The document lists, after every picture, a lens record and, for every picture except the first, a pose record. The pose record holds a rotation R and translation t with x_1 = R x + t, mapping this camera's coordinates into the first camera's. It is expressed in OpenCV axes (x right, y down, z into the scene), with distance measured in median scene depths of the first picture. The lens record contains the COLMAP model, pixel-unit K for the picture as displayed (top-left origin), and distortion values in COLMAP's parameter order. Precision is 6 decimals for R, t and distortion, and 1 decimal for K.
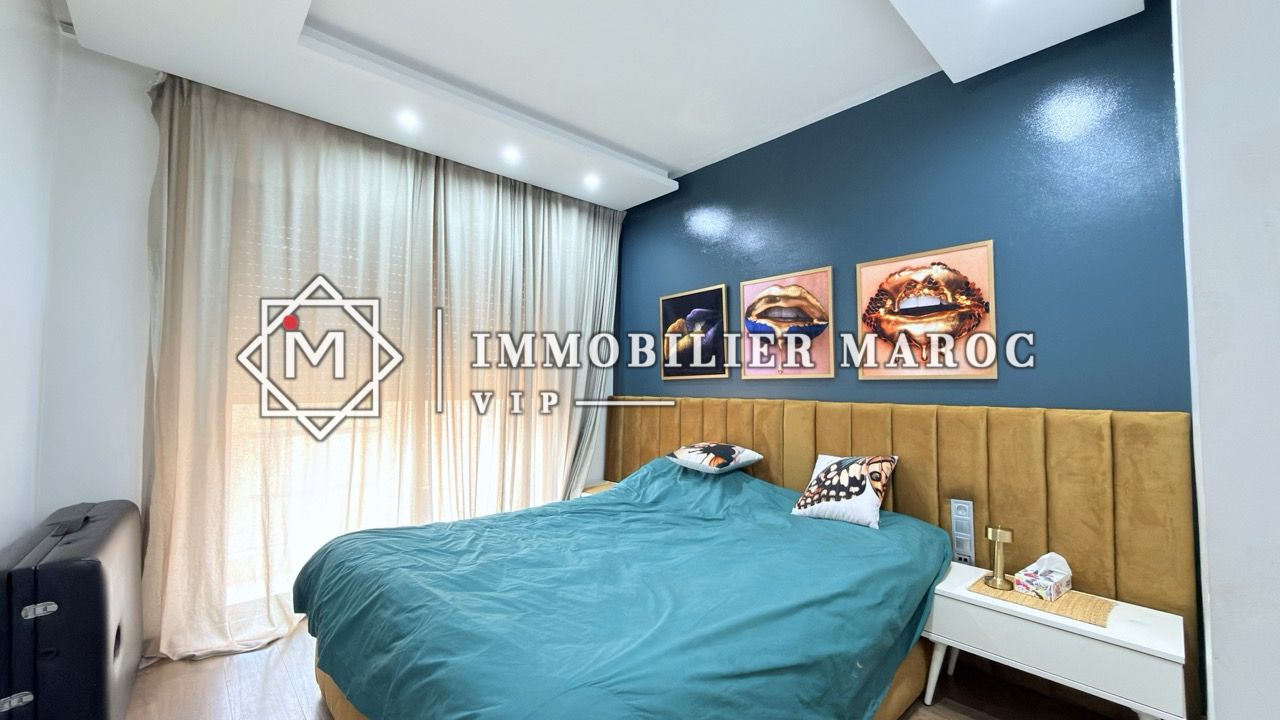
lens RADIAL K [[512.1, 0, 638.1], [0, 512.1, 365.4], [0, 0, 1]] dist [0.004341, 0.001316]
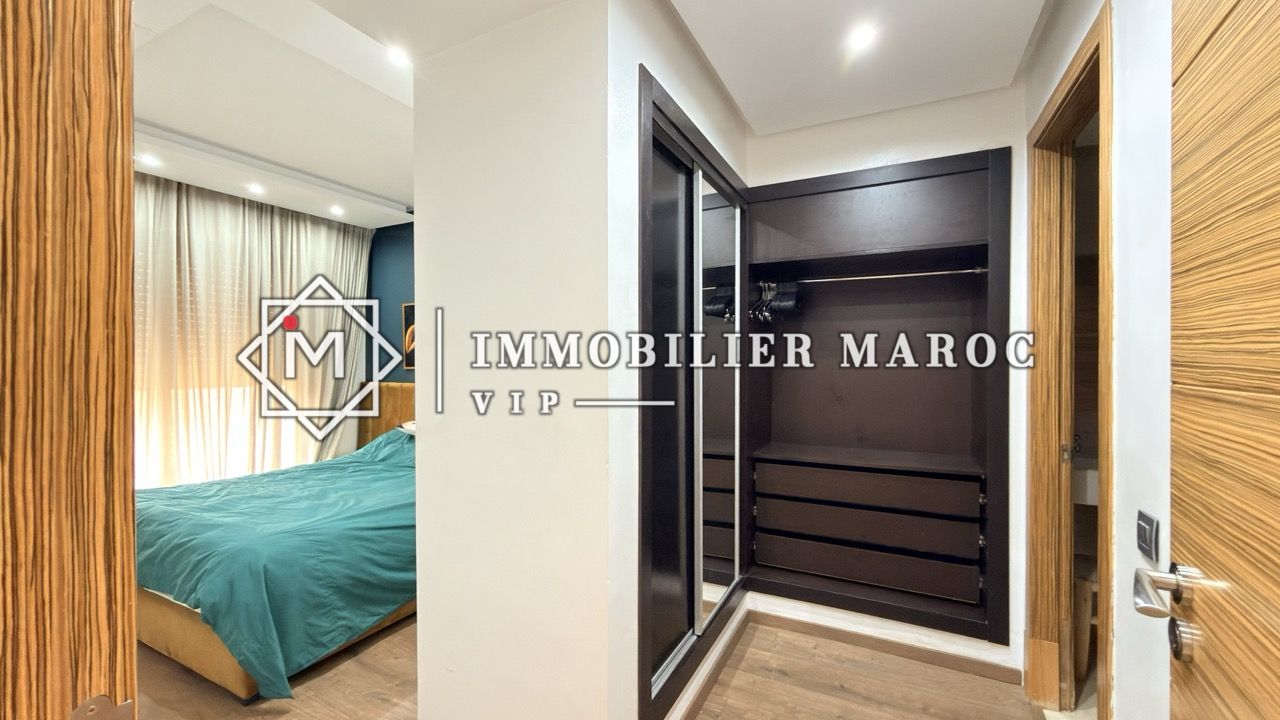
lens RADIAL K [[512.1, 0, 638.6], [0, 512.1, 366.9], [0, 0, 1]] dist [0.004341, 0.001316]
pose [[0.937350, -0.000790, 0.348388, 0.174675], [-0.015162, 0.998957, 0.043062, -0.049079], [-0.348058, -0.045646, 0.936361, -0.465403]]
